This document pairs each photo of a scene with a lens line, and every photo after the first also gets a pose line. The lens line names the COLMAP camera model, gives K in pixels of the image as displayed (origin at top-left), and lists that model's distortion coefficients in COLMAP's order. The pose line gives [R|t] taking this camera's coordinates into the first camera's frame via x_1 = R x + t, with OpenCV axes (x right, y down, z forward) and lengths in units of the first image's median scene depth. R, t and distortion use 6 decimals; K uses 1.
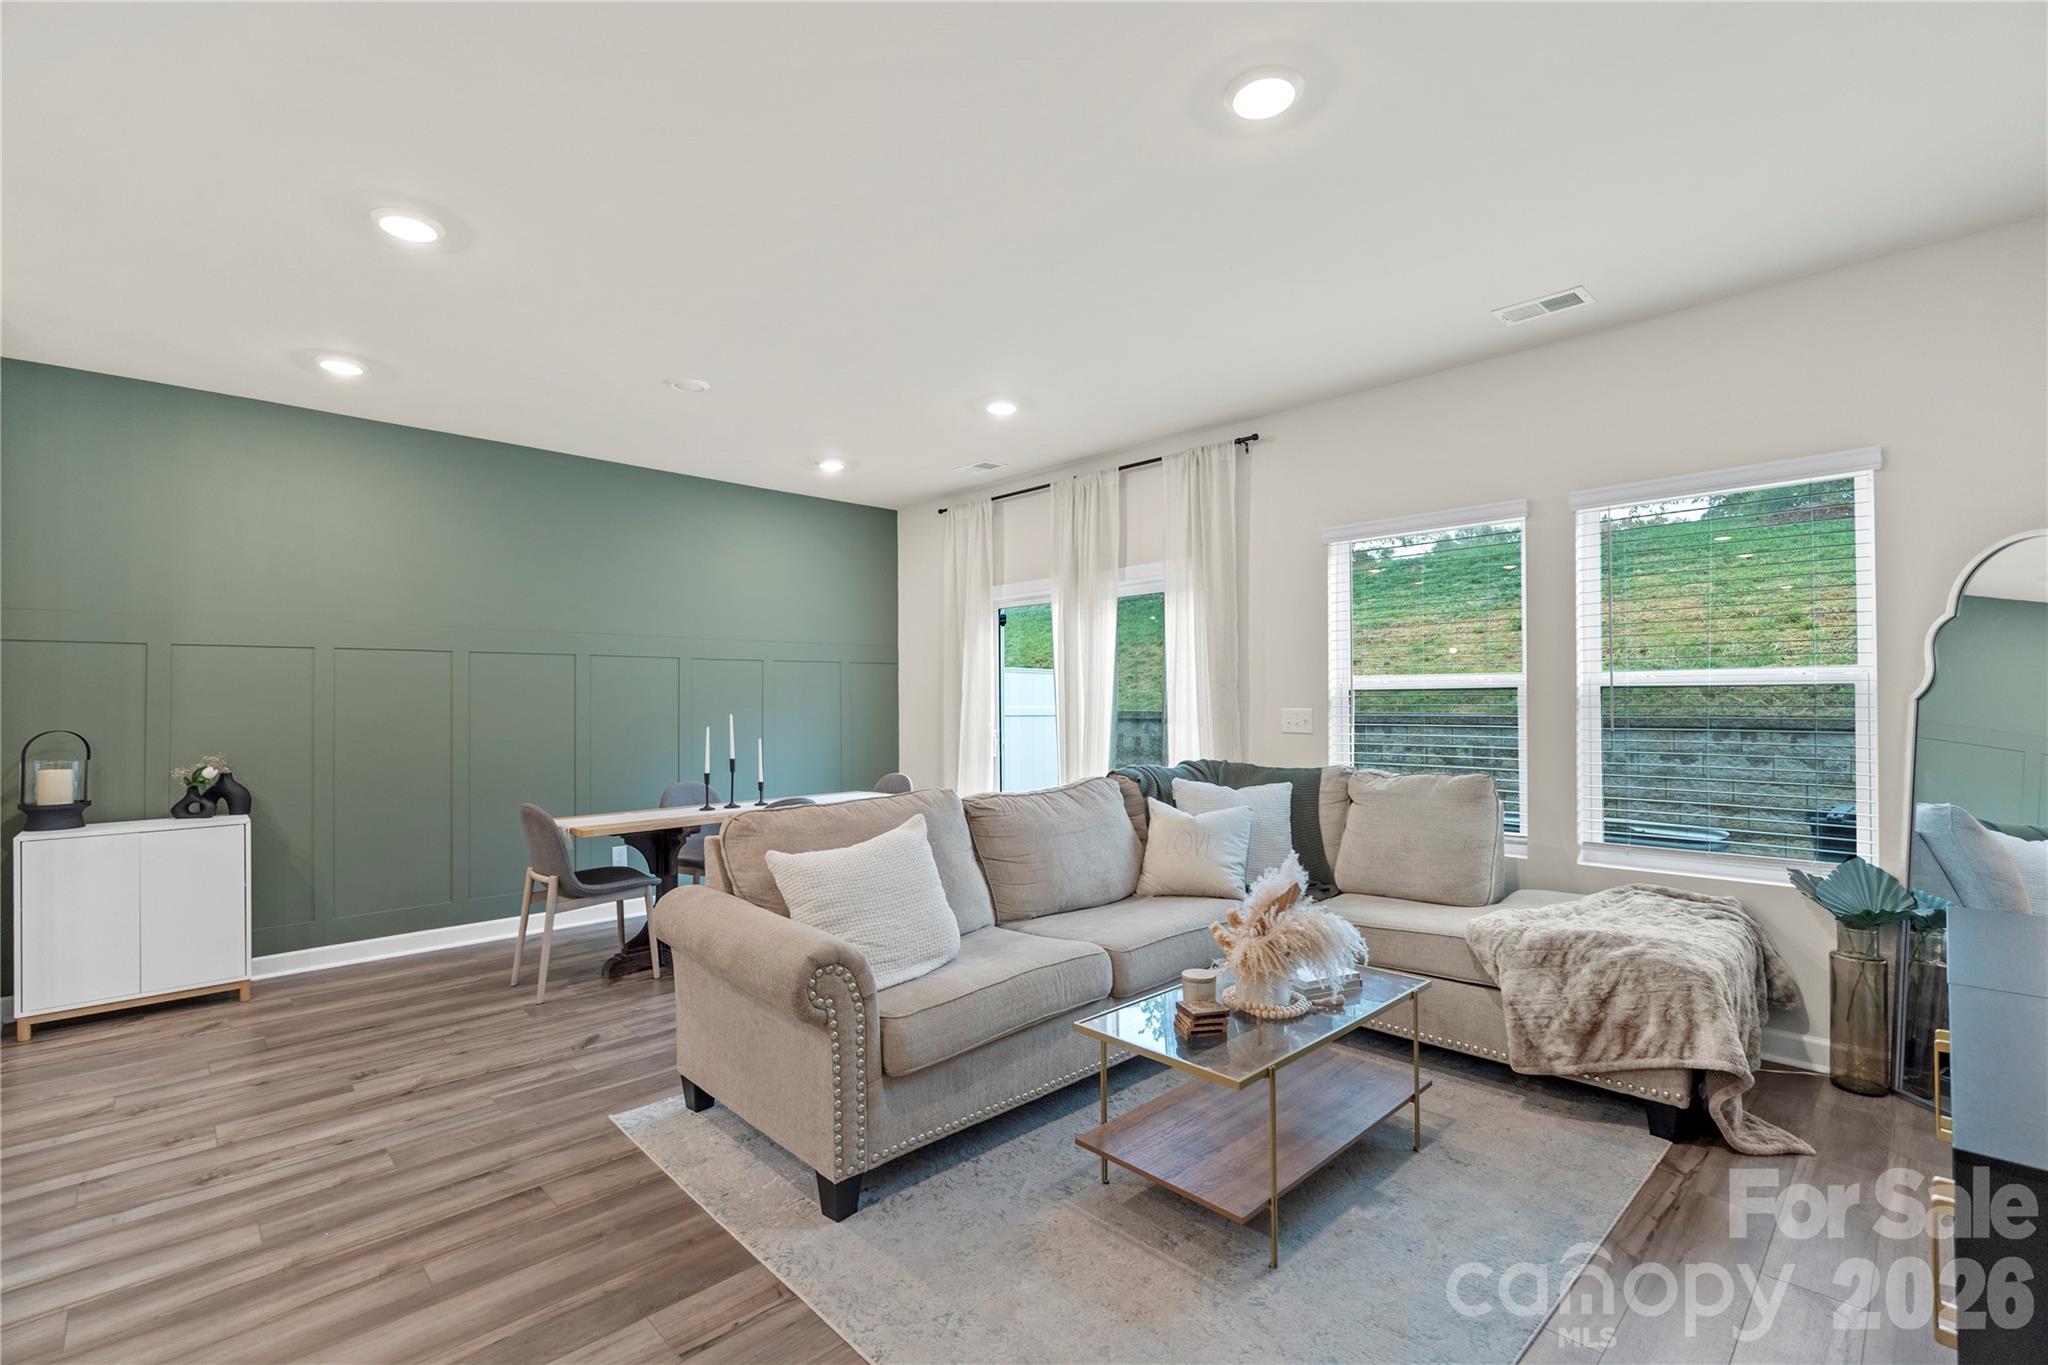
lens RADIAL K [[915.7, 0, 1015.4], [0, 915.7, 678.6], [0, 0, 1]] dist [-0.005576, 0.001417]
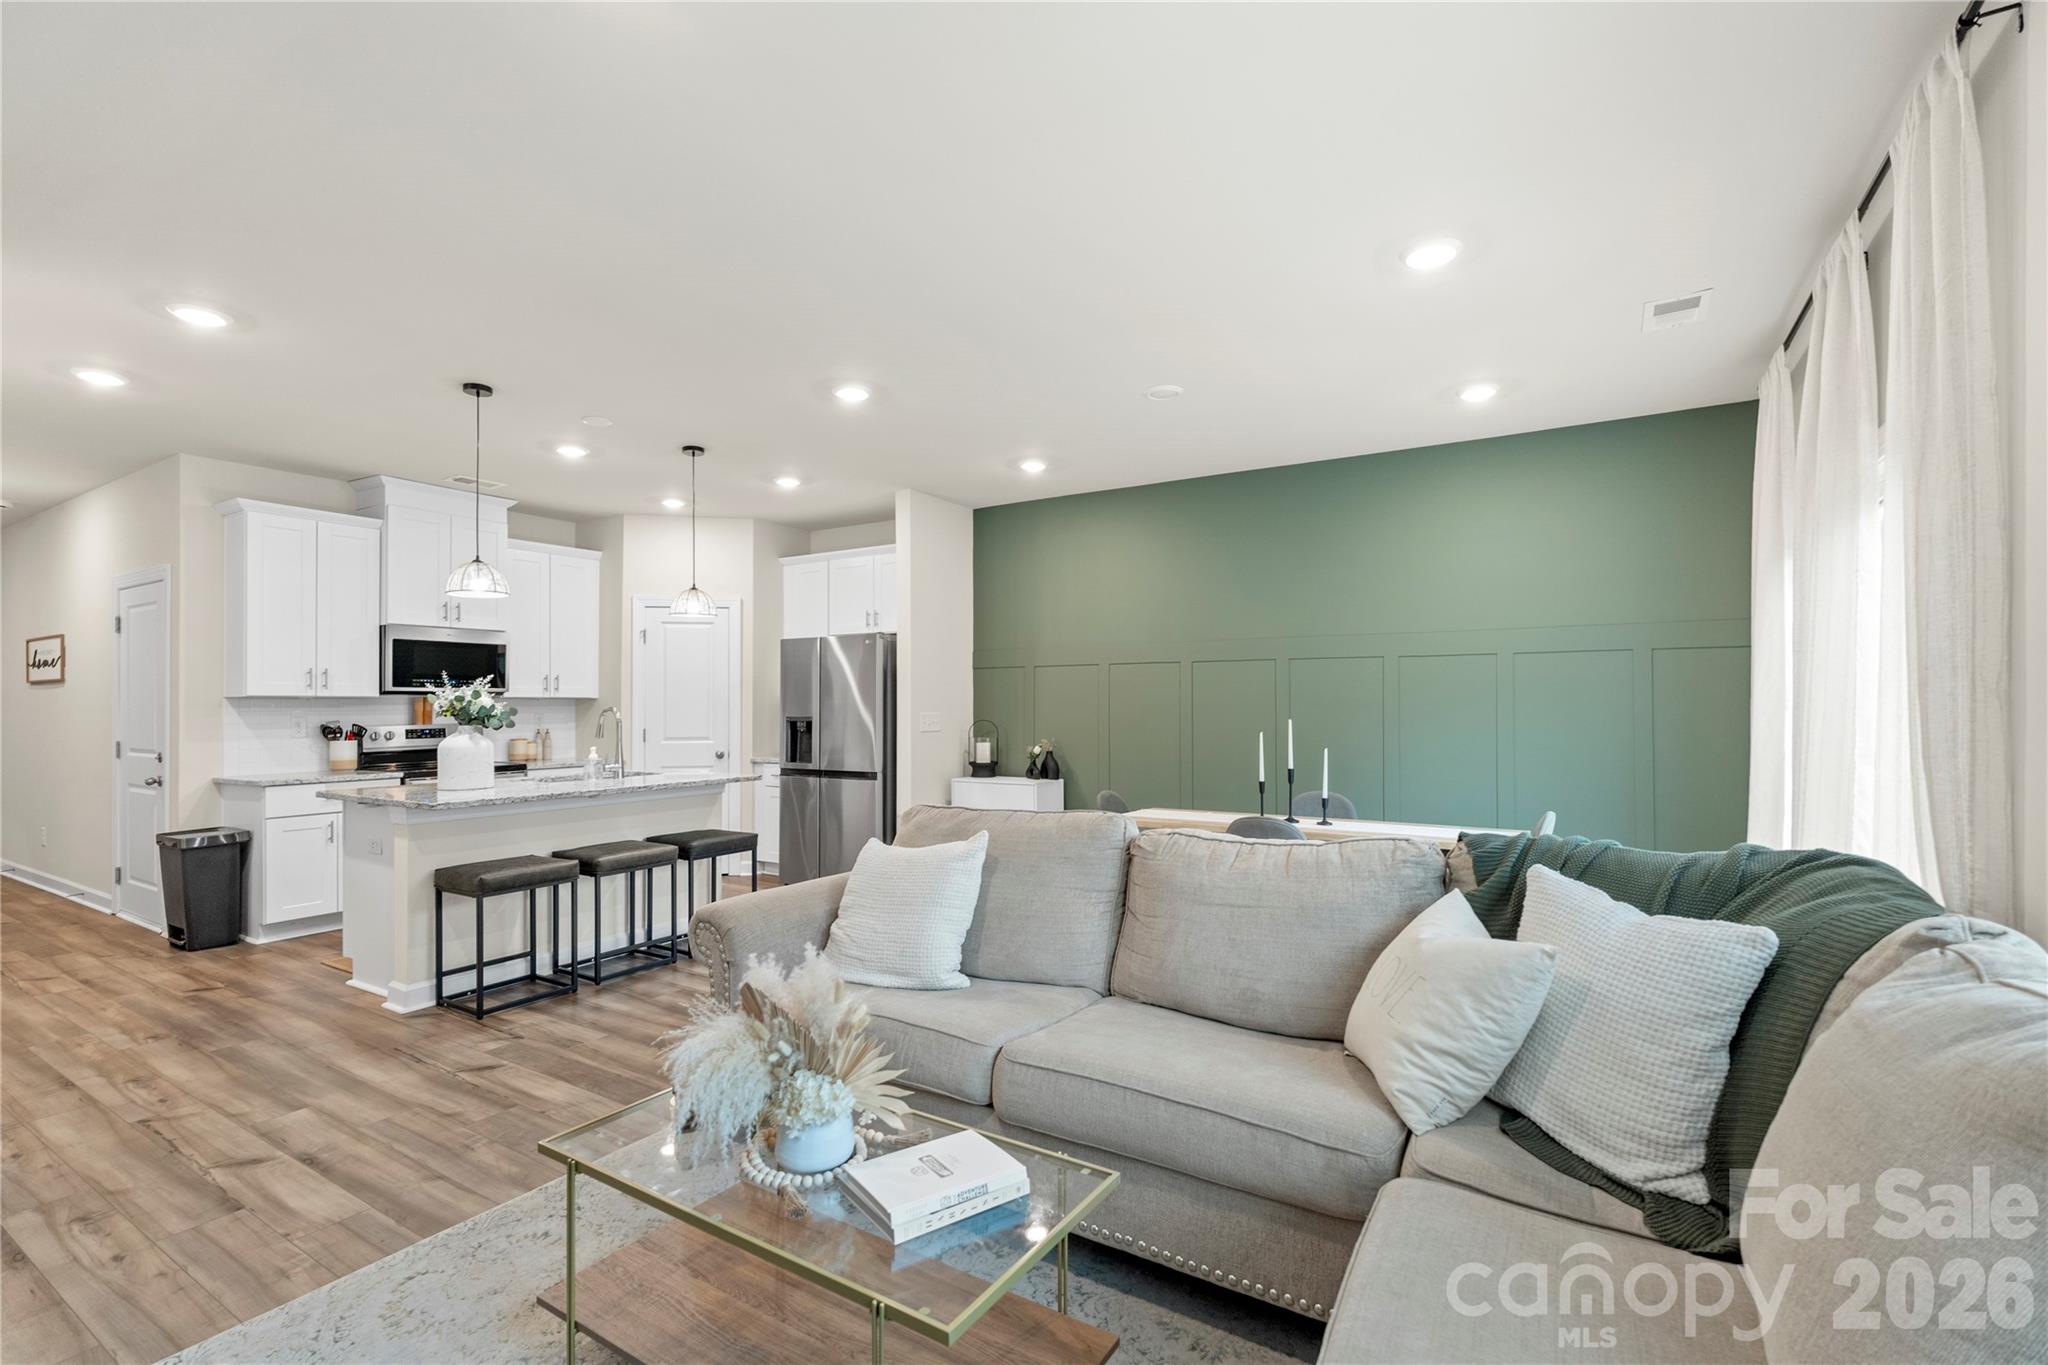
lens RADIAL K [[915.7, 0, 1036.3], [0, 915.7, 695.5], [0, 0, 1]] dist [-0.005576, 0.001417]
pose [[0.242366, -0.003326, -0.970179, 0.614972], [0.024166, 0.999705, 0.002610, 0.007167], [0.969884, -0.024078, 0.242375, 0.629714]]
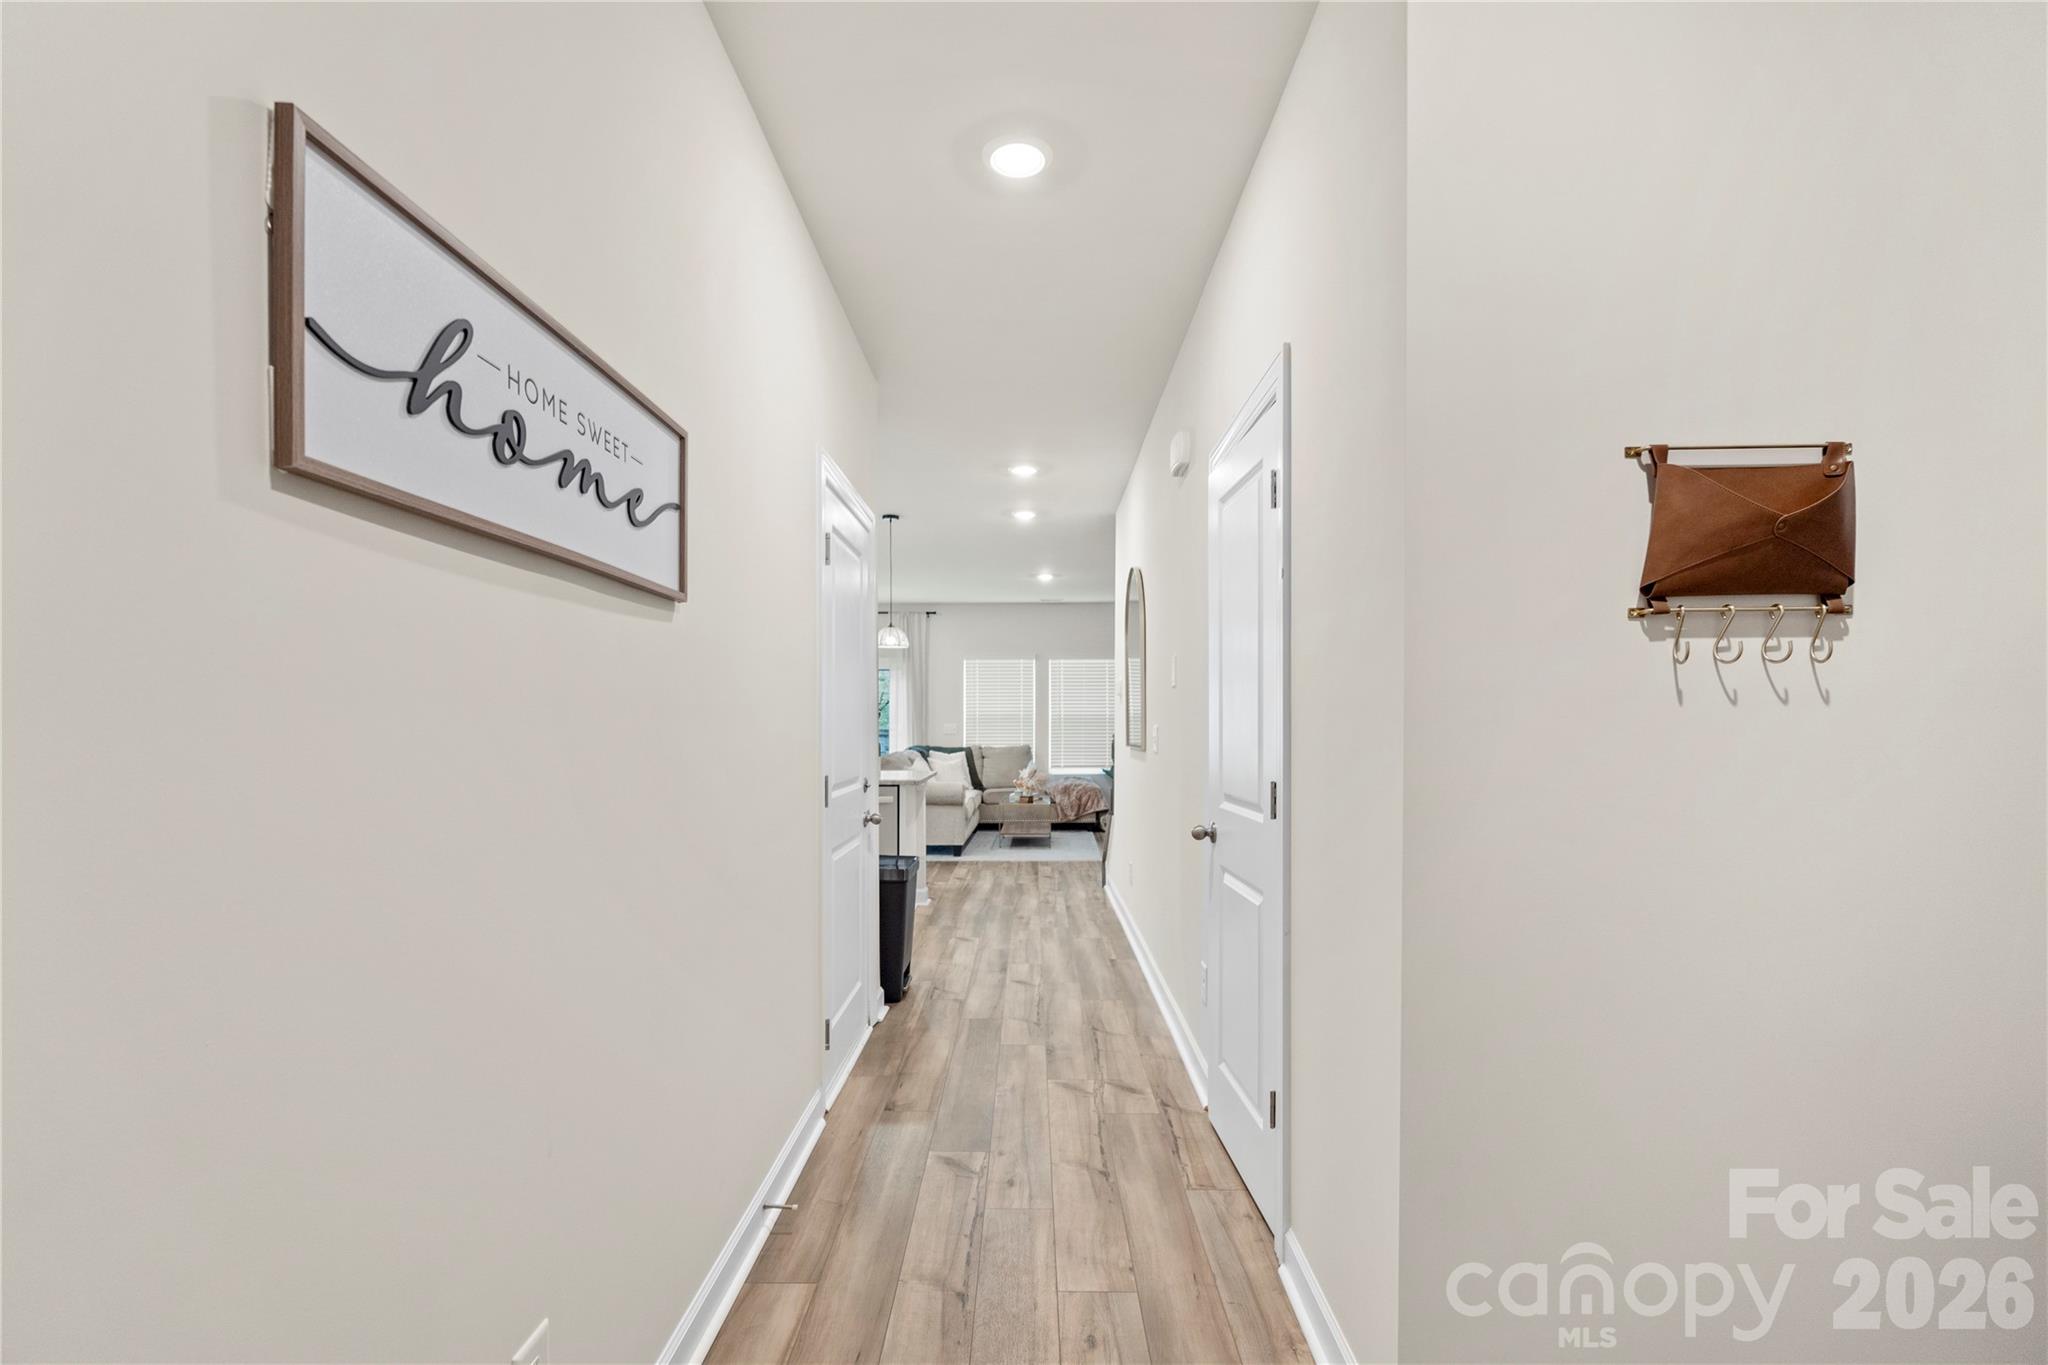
lens RADIAL K [[915.7, 0, 1024.8], [0, 915.7, 698.4], [0, 0, 1]] dist [-0.005576, 0.001417]
pose [[0.703363, 0.025612, 0.710370, -1.500401], [-0.021638, 0.999659, -0.014617, -0.006726], [-0.710502, -0.005089, 0.703677, -1.023361]]
